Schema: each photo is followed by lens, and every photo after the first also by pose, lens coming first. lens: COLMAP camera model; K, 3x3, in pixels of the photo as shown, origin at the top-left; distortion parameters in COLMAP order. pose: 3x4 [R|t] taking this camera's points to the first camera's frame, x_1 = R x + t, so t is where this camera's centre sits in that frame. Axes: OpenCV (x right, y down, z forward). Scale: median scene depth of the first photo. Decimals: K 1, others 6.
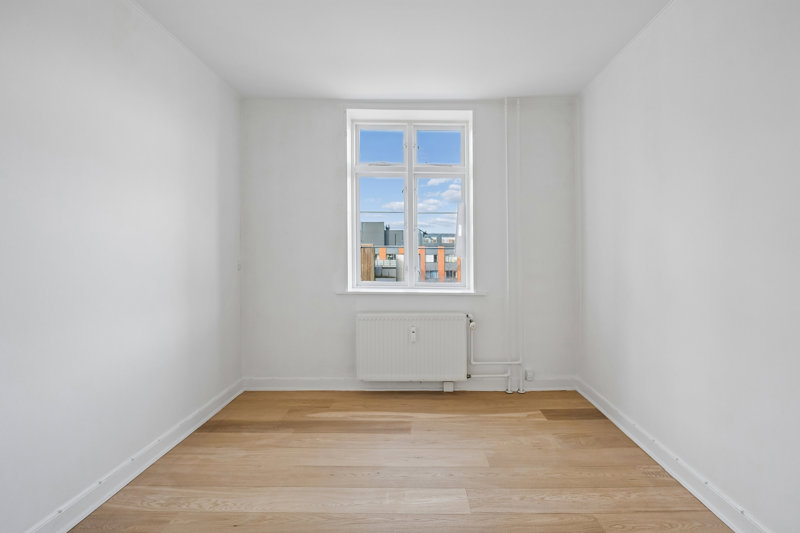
lens RADIAL K [[370.2, 0, 386.8], [0, 370.2, 253.4], [0, 0, 1]] dist [-0.022175, 0.001376]
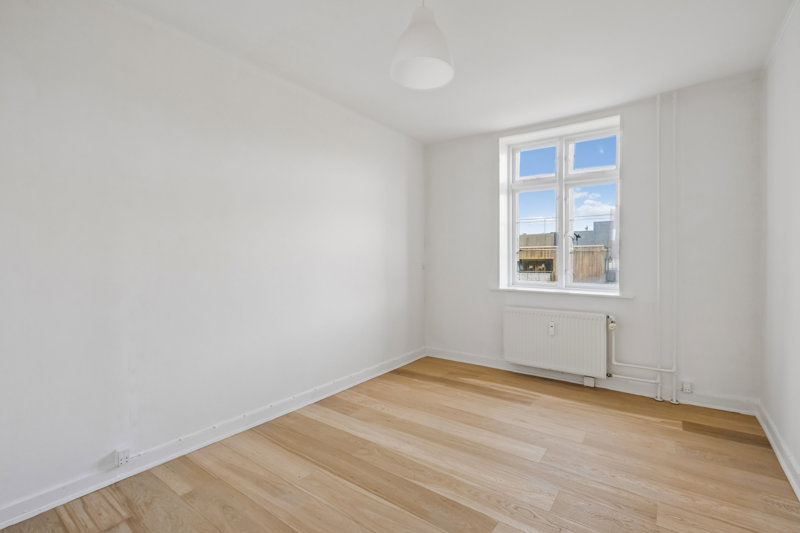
lens RADIAL K [[370.2, 0, 393.5], [0, 370.2, 260.7], [0, 0, 1]] dist [-0.022175, 0.001376]
pose [[0.794352, 0.002163, -0.607454, 0.391680], [0.005413, 0.999929, 0.010639, -0.003882], [0.607434, -0.011739, 0.794283, -0.200326]]
